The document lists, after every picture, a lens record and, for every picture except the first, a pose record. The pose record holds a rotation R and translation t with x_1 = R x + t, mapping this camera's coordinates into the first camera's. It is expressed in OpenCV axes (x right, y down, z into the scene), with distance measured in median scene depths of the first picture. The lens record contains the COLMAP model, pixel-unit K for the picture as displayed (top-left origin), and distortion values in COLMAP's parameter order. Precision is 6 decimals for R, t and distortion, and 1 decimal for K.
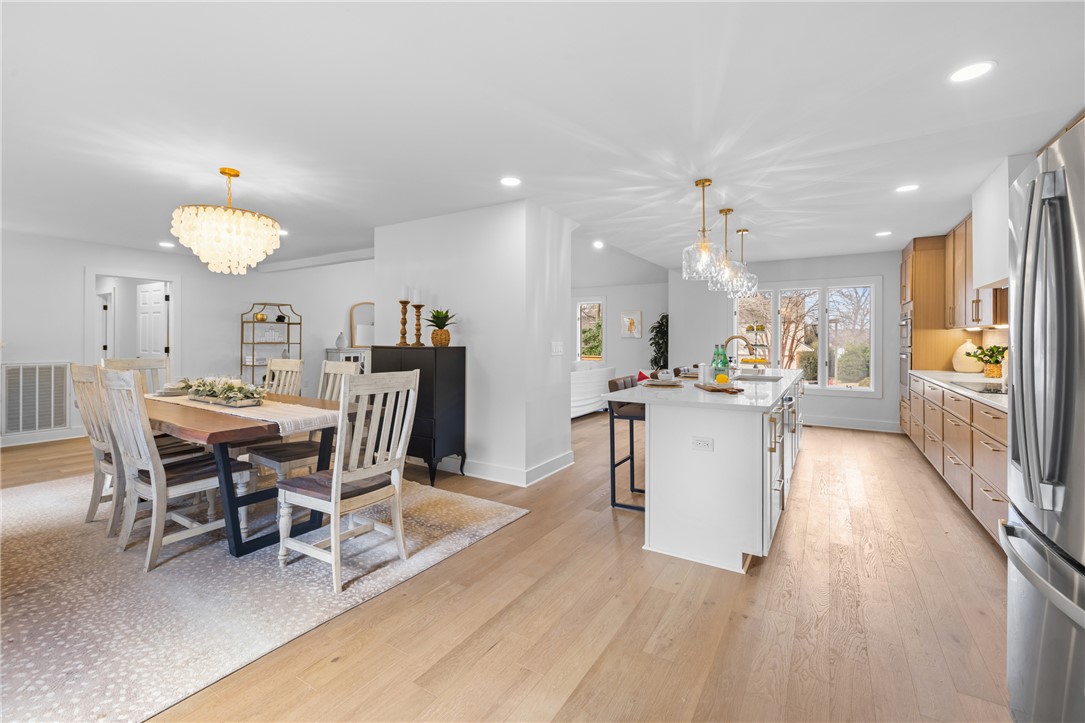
lens RADIAL K [[469.5, 0, 528.0], [0, 469.5, 344.4], [0, 0, 1]] dist [-0.005210, 0.001753]
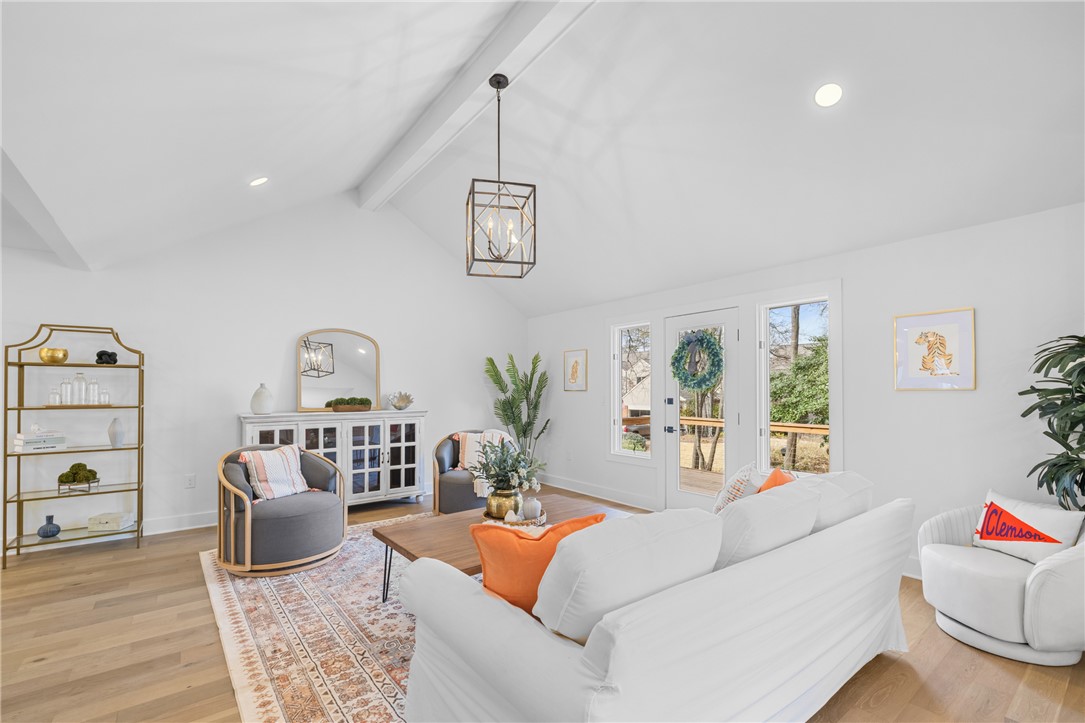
lens RADIAL K [[469.5, 0, 544.6], [0, 469.5, 392.9], [0, 0, 1]] dist [-0.005210, 0.001753]
pose [[0.940166, -0.005571, -0.340672, 0.123622], [0.003274, 0.999968, -0.007317, -0.017838], [0.340702, 0.005764, 0.940154, 1.016897]]
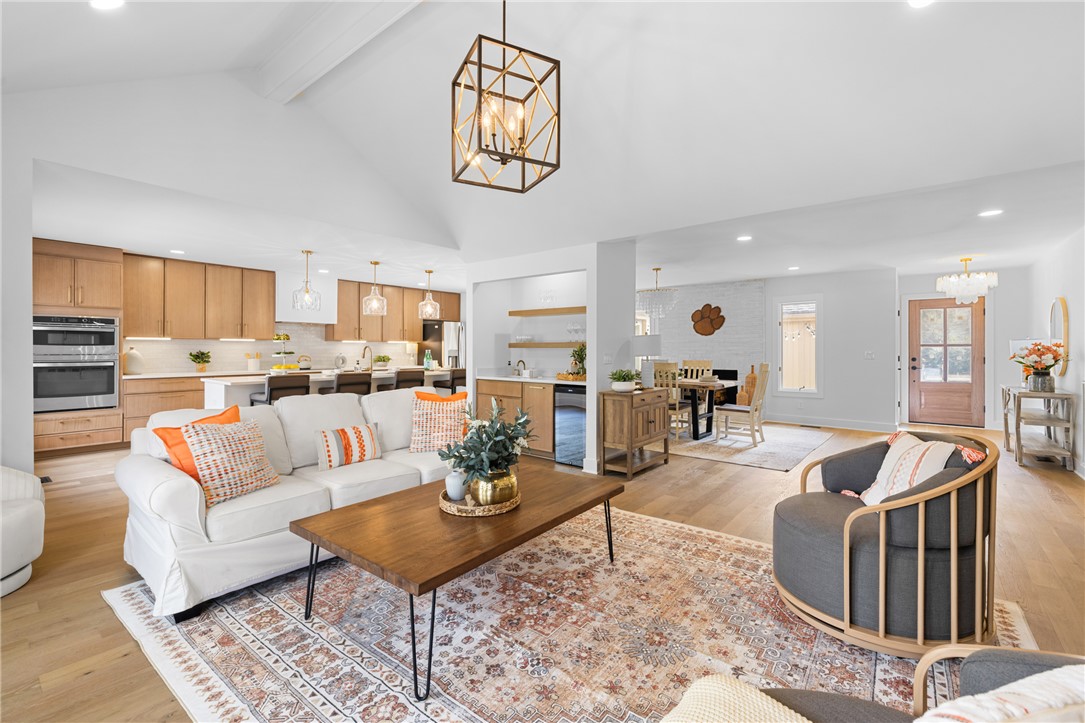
lens RADIAL K [[469.5, 0, 541.8], [0, 469.5, 346.5], [0, 0, 1]] dist [-0.005210, 0.001753]
pose [[-0.994681, -0.004143, 0.102917, -0.214113], [-0.003522, 0.999974, 0.006220, -0.022537], [-0.102941, 0.005824, -0.994670, 1.995164]]
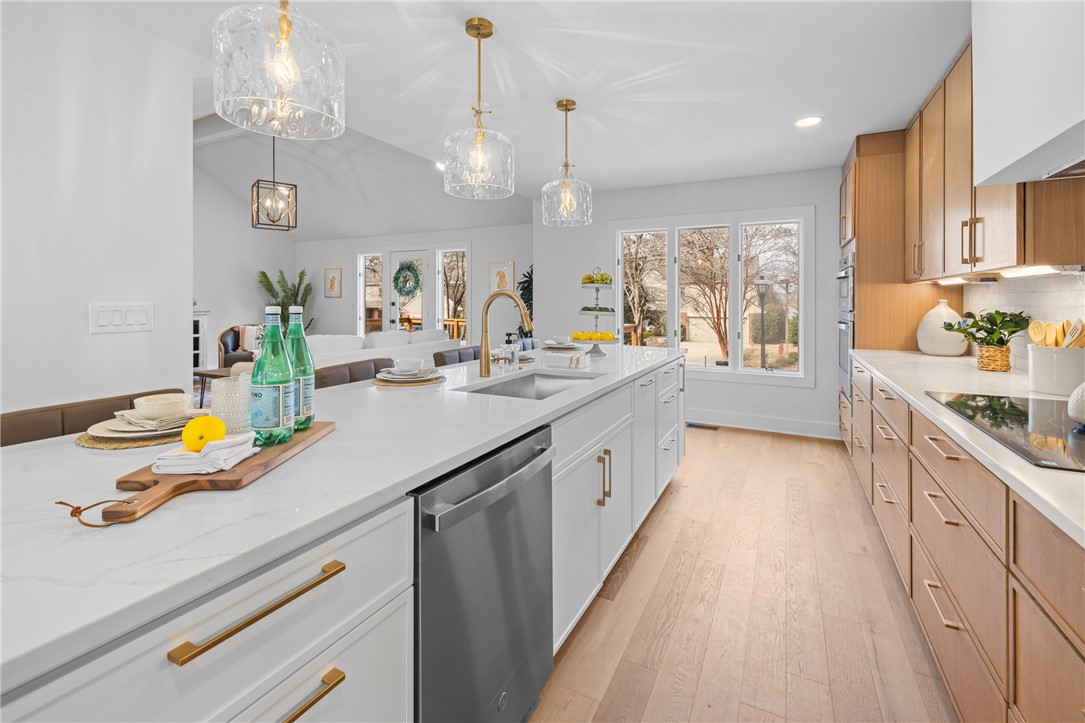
lens RADIAL K [[469.5, 0, 542.0], [0, 469.5, 304.1], [0, 0, 1]] dist [-0.005210, 0.001753]
pose [[0.996181, 0.000447, 0.087315, 0.379058], [-0.000170, 0.999995, -0.003185, -0.003026], [-0.087316, 0.003158, 0.996176, 0.448201]]
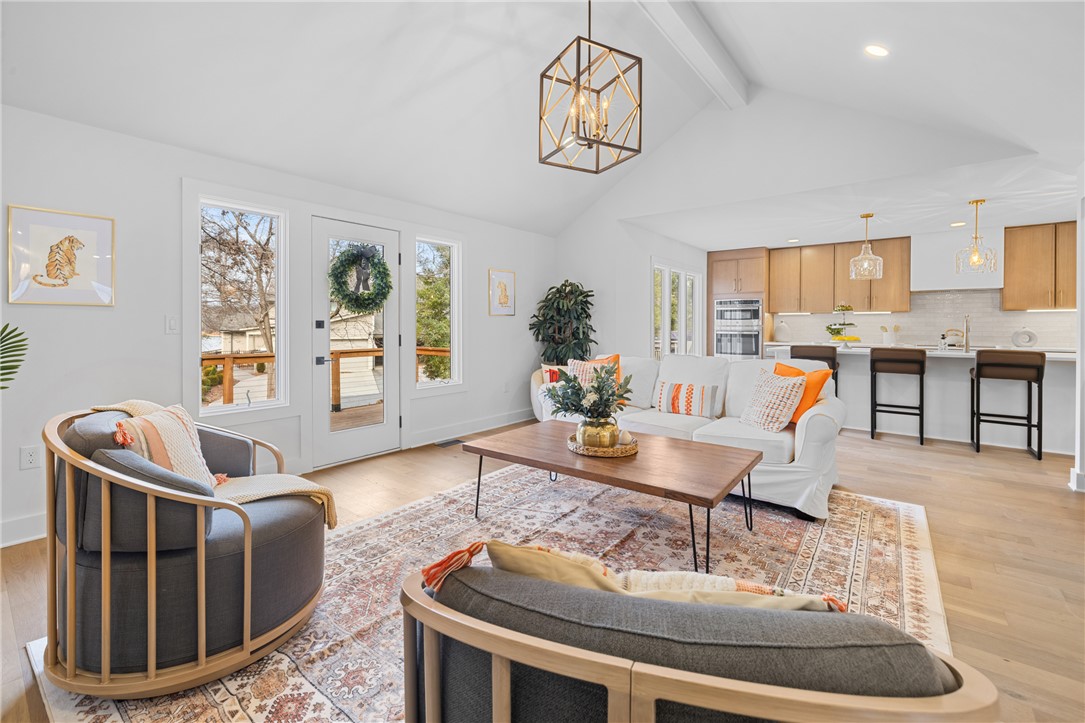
lens RADIAL K [[469.5, 0, 541.8], [0, 469.5, 328.4], [0, 0, 1]] dist [-0.005210, 0.001753]
pose [[0.098667, -0.007577, 0.995092, -0.632050], [0.009932, 0.999929, 0.006629, -0.003742], [-0.995071, 0.009229, 0.098735, 1.561740]]
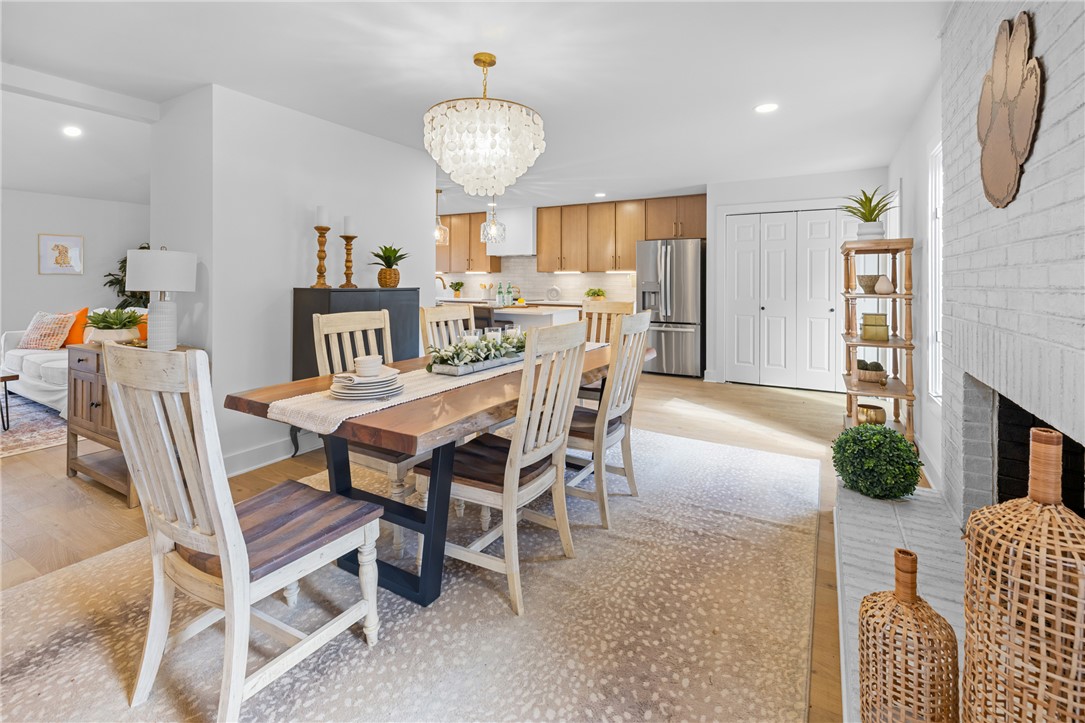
lens RADIAL K [[469.5, 0, 542.6], [0, 469.5, 276.4], [0, 0, 1]] dist [-0.005210, 0.001753]
pose [[-0.040055, 0.004559, 0.999187, -0.873320], [0.004871, 0.999979, -0.004368, -0.009601], [-0.999186, 0.004692, -0.040076, 0.603198]]
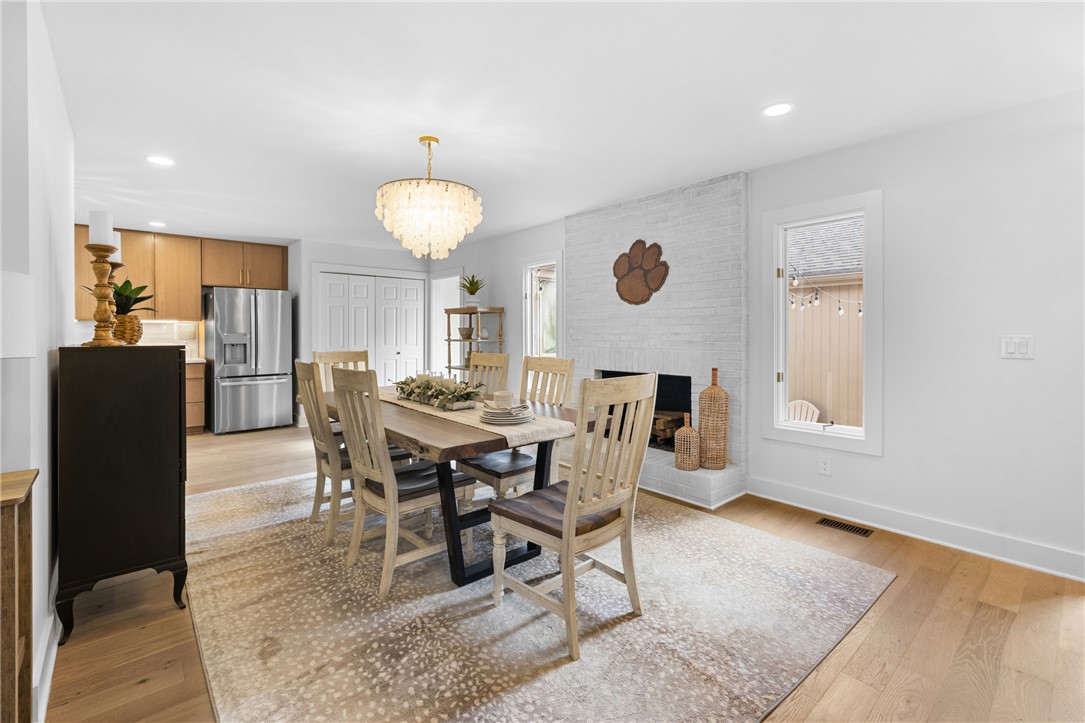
lens RADIAL K [[469.5, 0, 558.2], [0, 469.5, 336.8], [0, 0, 1]] dist [-0.005210, 0.001753]
pose [[-0.961527, -0.005574, 0.274653, -0.699452], [0.000326, 0.999770, 0.021431, -0.014203], [-0.274709, 0.020696, -0.961305, 1.139250]]
